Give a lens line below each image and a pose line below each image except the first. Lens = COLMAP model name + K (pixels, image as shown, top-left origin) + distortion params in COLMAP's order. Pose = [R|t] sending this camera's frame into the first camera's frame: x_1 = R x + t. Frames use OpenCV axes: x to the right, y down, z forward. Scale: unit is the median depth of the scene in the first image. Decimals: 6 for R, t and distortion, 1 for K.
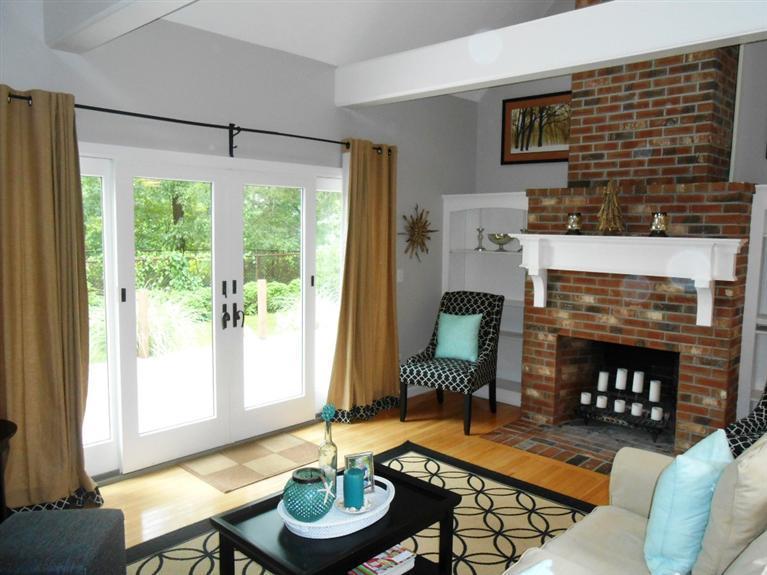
lens RADIAL K [[604.2, 0, 384.0], [0, 604.2, 286.4], [0, 0, 1]] dist [-0.037929, 0.027645]
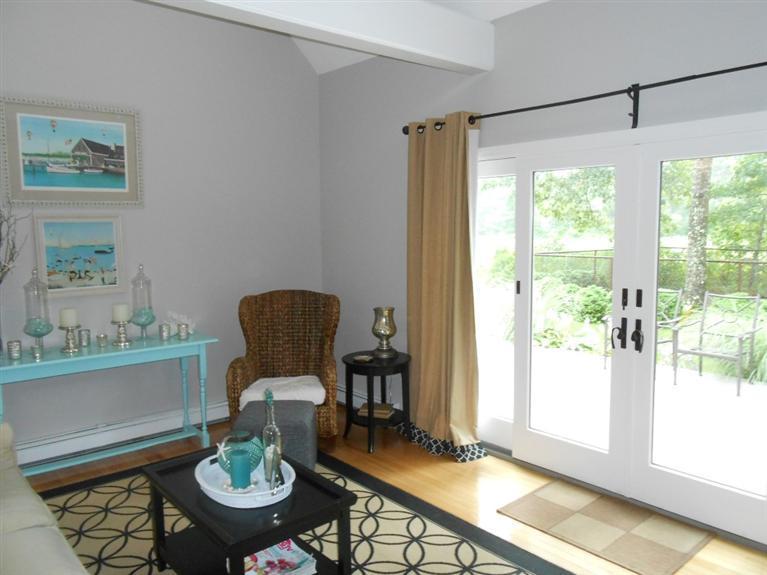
lens RADIAL K [[604.2, 0, 384.3], [0, 604.2, 287.1], [0, 0, 1]] dist [-0.037929, 0.027645]
pose [[-0.095516, 0.097244, -0.990667, 0.466173], [-0.088928, 0.990404, 0.105792, -0.056816], [0.991448, 0.098202, -0.085952, 0.651874]]
